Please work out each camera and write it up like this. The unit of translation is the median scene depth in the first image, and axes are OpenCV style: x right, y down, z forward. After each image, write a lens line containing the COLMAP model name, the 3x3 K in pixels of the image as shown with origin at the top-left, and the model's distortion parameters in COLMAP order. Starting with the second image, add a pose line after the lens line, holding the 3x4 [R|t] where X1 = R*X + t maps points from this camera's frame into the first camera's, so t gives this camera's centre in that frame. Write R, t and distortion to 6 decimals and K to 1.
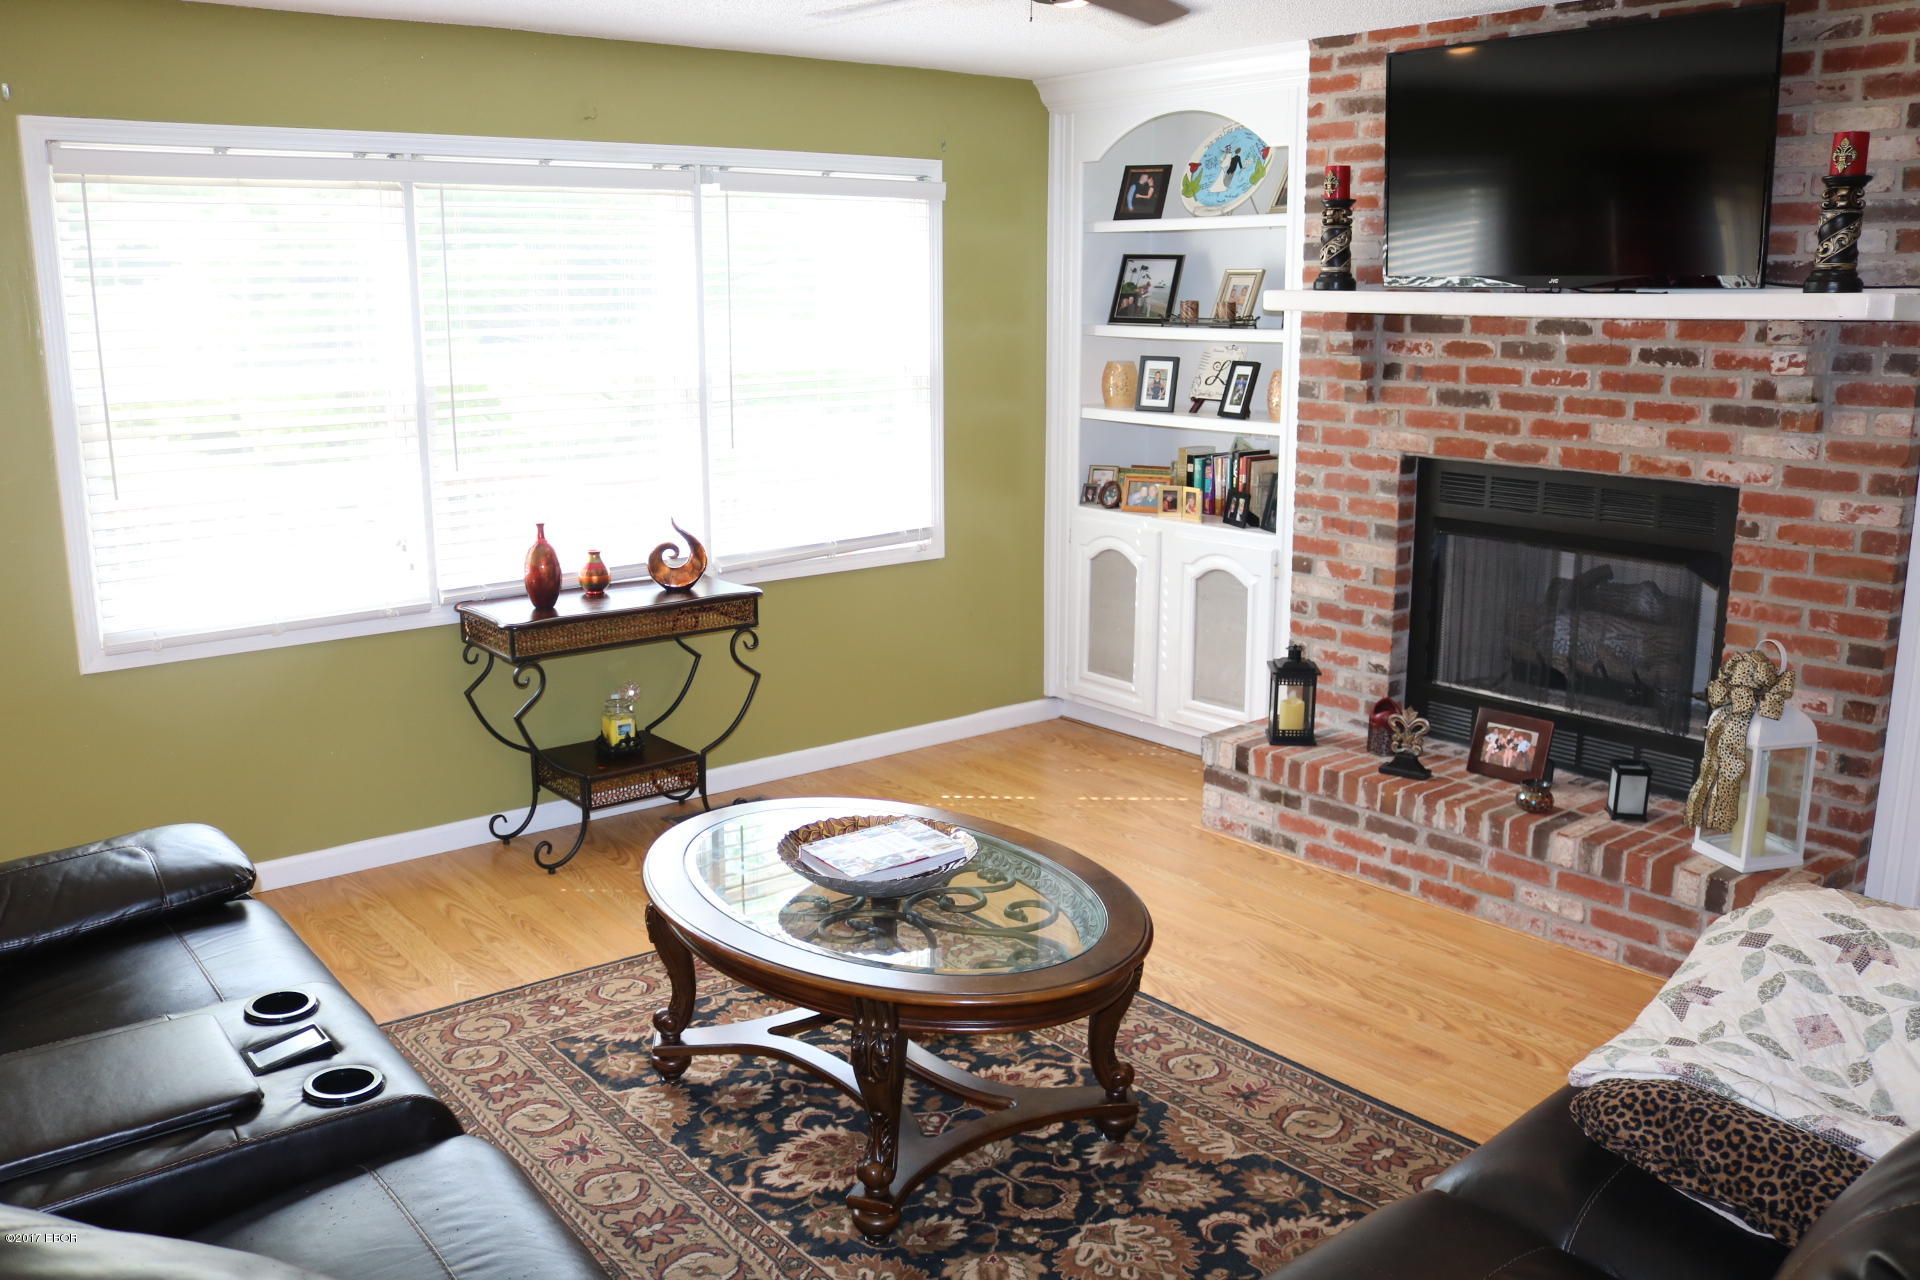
lens RADIAL K [[1585.0, 0, 944.2], [0, 1585.0, 647.9], [0, 0, 1]] dist [-0.145323, 0.110982]
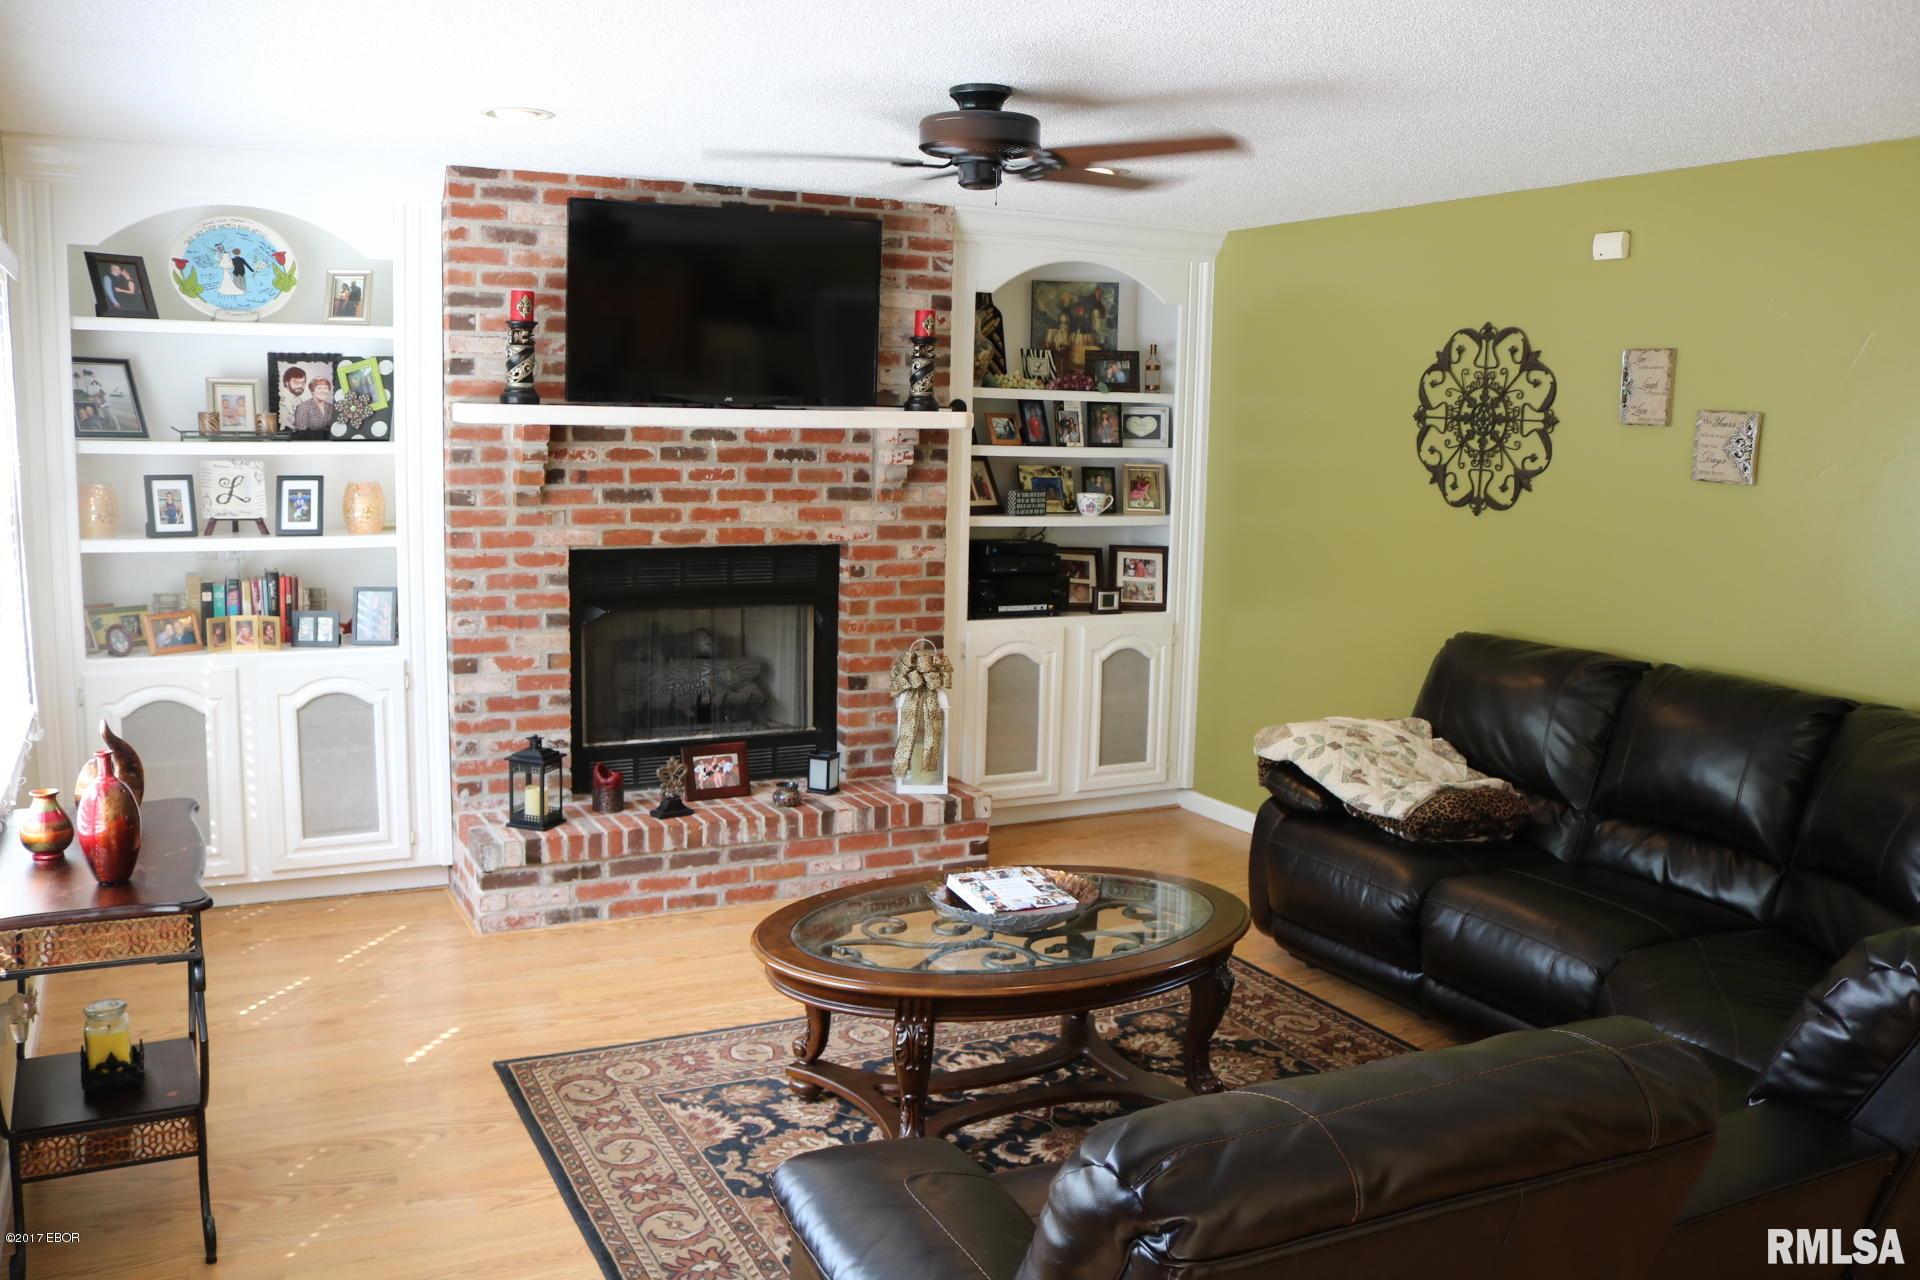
lens RADIAL K [[1585.0, 0, 941.6], [0, 1585.0, 649.9], [0, 0, 1]] dist [-0.145323, 0.110982]
pose [[0.205409, -0.133855, 0.969479, -0.798106], [0.188988, 0.977383, 0.094904, -0.115029], [-0.960256, 0.163726, 0.226060, 0.523447]]
